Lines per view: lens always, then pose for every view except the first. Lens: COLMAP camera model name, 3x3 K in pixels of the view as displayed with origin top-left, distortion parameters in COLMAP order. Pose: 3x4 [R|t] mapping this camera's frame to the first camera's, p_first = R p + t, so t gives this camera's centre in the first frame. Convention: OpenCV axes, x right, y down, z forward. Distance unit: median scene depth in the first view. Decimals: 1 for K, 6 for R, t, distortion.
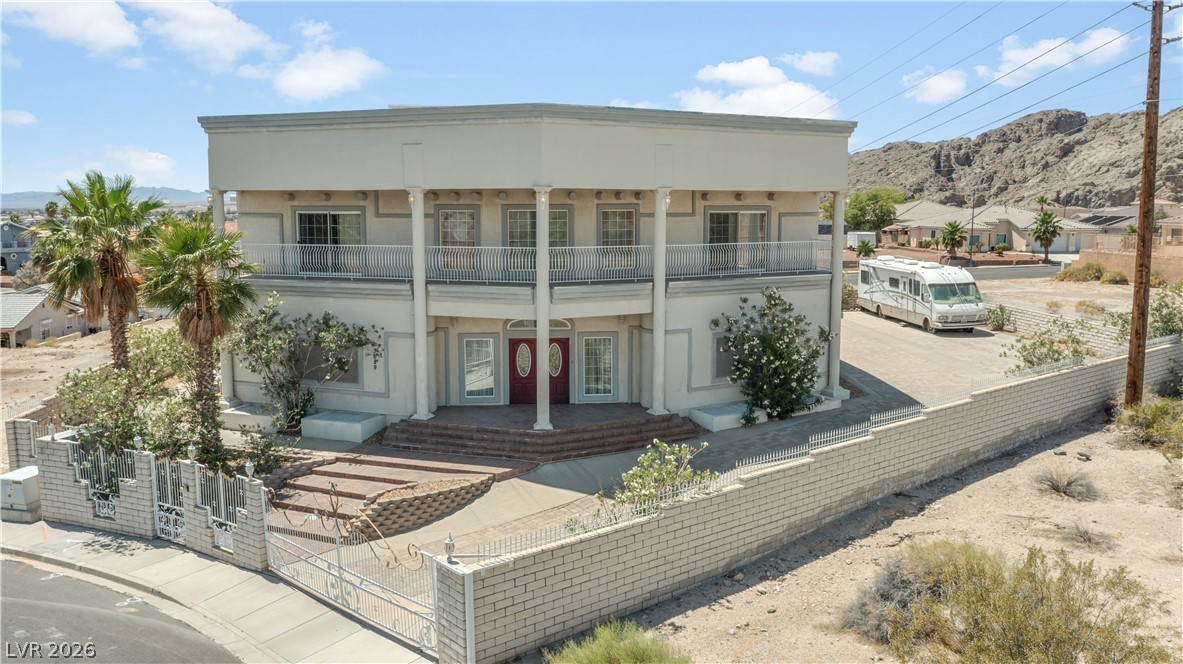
lens RADIAL K [[945.1, 0, 591.5], [0, 945.1, 332.0], [0, 0, 1]] dist [-0.011993, -0.000176]
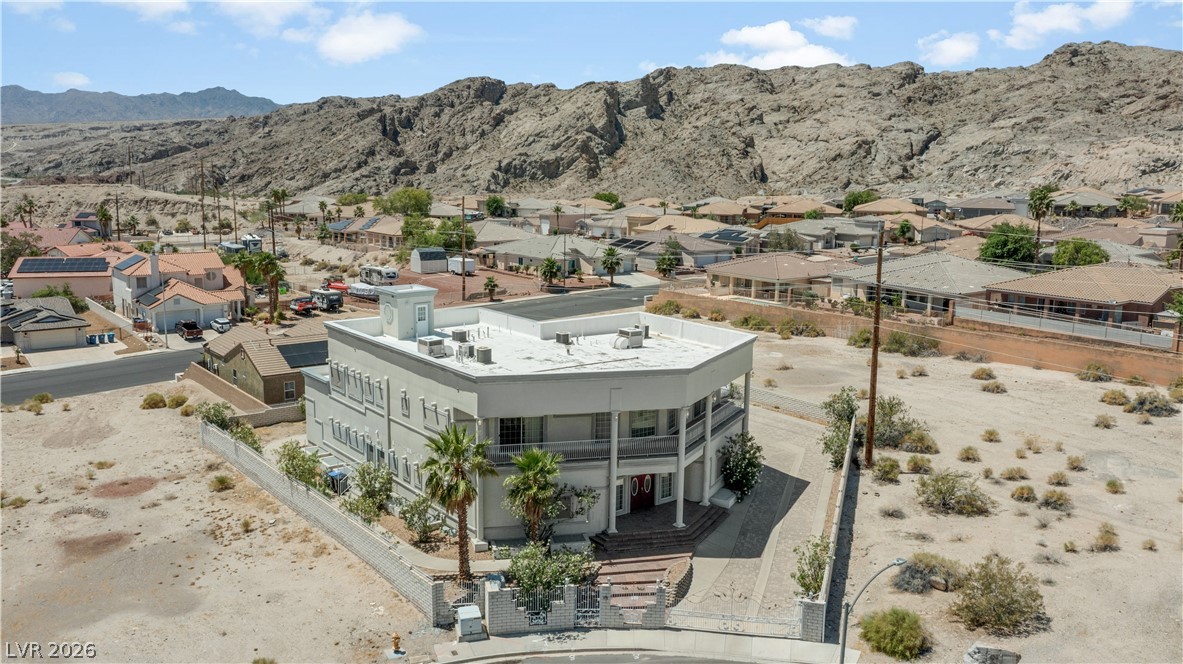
lens RADIAL K [[973.8, 0, 591.5], [0, 973.8, 332.0], [0, 0, 1]] dist [-0.018682, 0.002839]
pose [[0.835902, -0.083599, 0.542475, -1.208339], [0.056607, 0.996193, 0.066294, -0.422136], [-0.545952, -0.024707, 0.837452, -0.545066]]
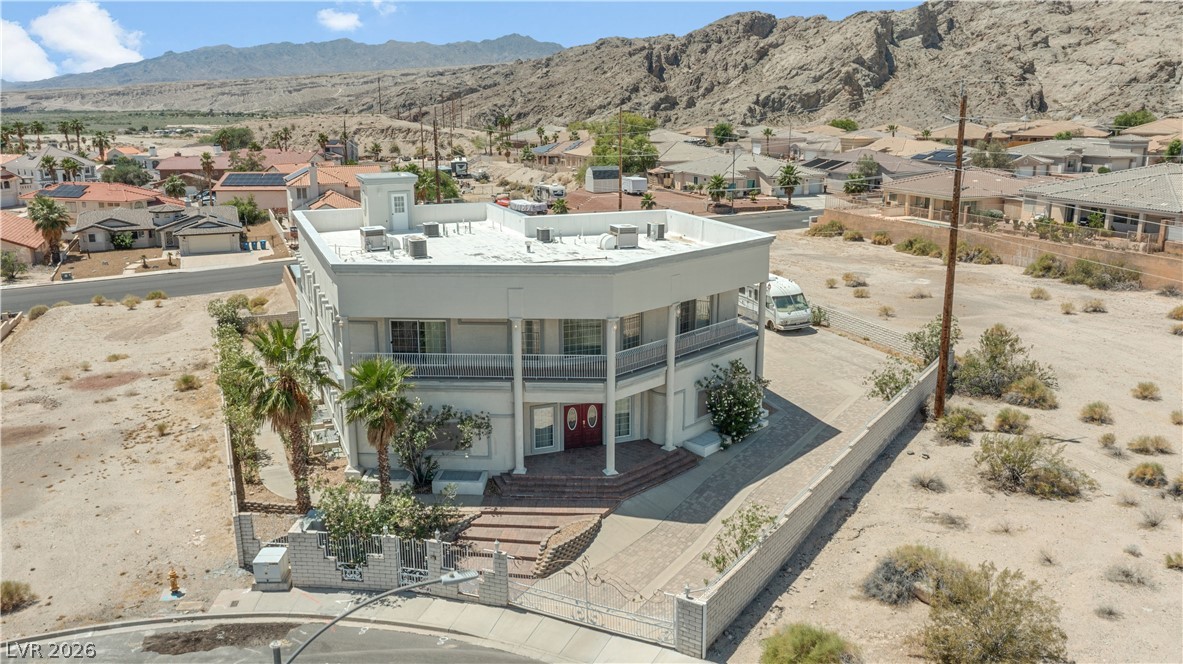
lens RADIAL K [[942.1, 0, 591.5], [0, 942.1, 332.0], [0, 0, 1]] dist [-0.014851, 0.001951]
pose [[0.956381, -0.072653, 0.282944, -0.467066], [0.040249, 0.992113, 0.118706, -0.286333], [-0.289337, -0.102140, 0.951762, -0.369666]]
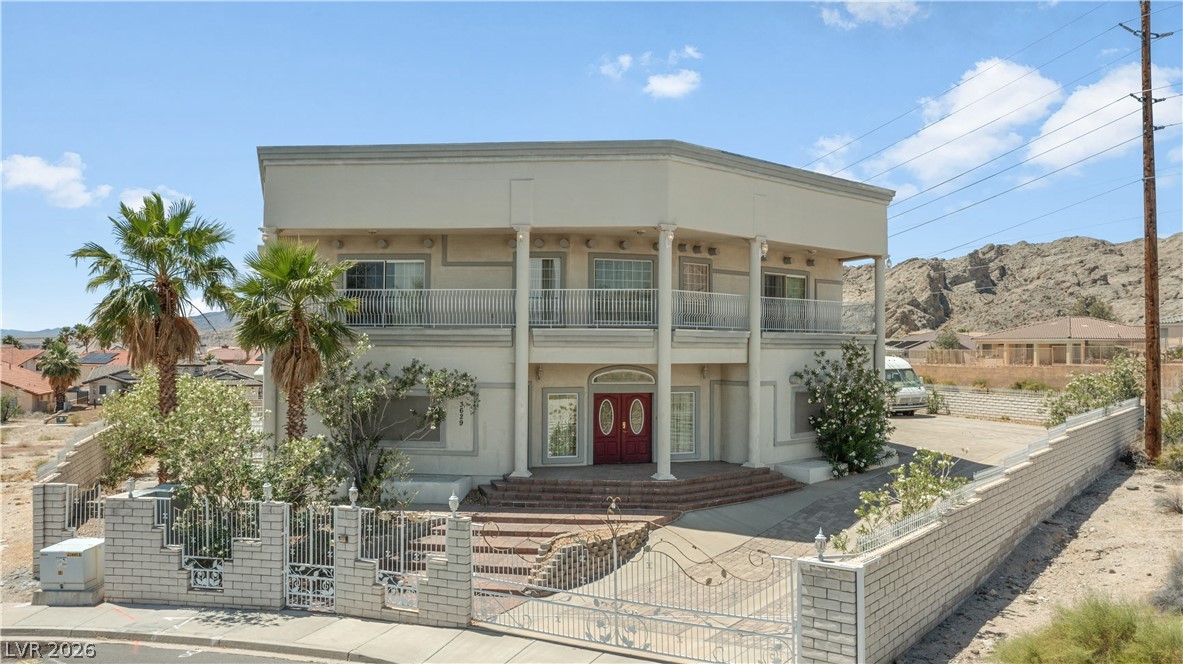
lens RADIAL K [[939.7, 0, 591.5], [0, 939.7, 332.0], [0, 0, 1]] dist [-0.013173, 0.003122]
pose [[0.972215, 0.010258, 0.233863, -0.328305], [0.024621, 0.989017, -0.145737, 0.088020], [-0.232790, 0.147446, 0.961285, 0.095833]]
